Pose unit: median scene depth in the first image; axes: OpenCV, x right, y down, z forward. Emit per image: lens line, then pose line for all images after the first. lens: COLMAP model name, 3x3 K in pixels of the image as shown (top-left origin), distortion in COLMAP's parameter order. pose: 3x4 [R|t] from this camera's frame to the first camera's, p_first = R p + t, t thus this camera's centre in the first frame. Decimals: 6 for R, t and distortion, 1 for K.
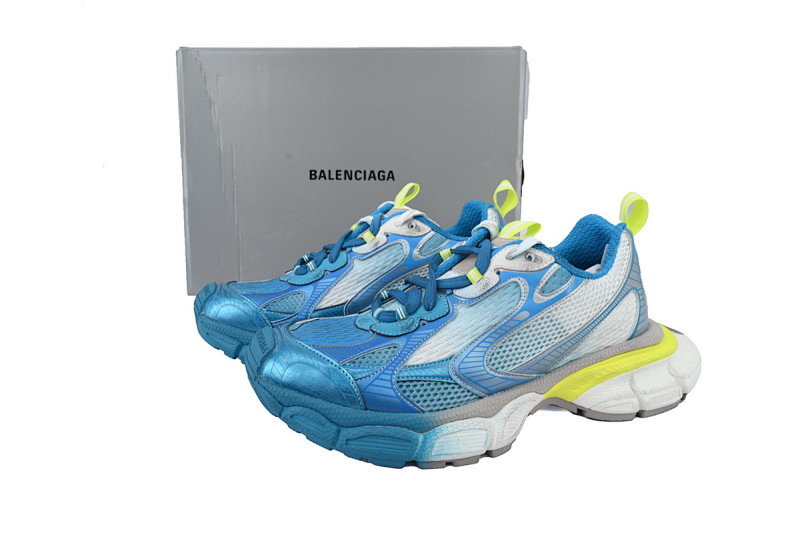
lens RADIAL K [[601.6, 0, 400.0], [0, 601.6, 266.5], [0, 0, 1]] dist [0.067114, 0.000320]
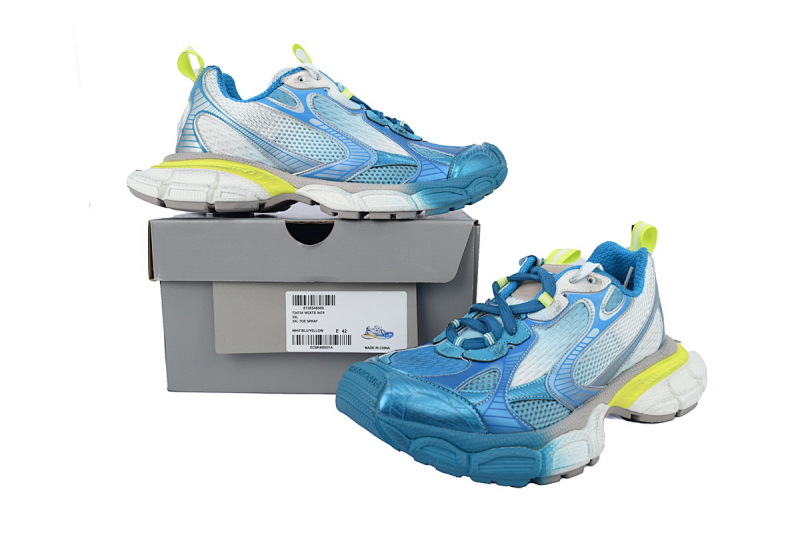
lens RADIAL K [[601.6, 0, 400.0], [0, 601.6, 266.5], [0, 0, 1]] dist [0.067114, 0.000320]
pose [[0.962197, -0.044848, 0.268637, -0.427645], [0.063013, 0.996245, -0.059381, 0.003990], [-0.264965, 0.074064, 0.961409, 0.019690]]
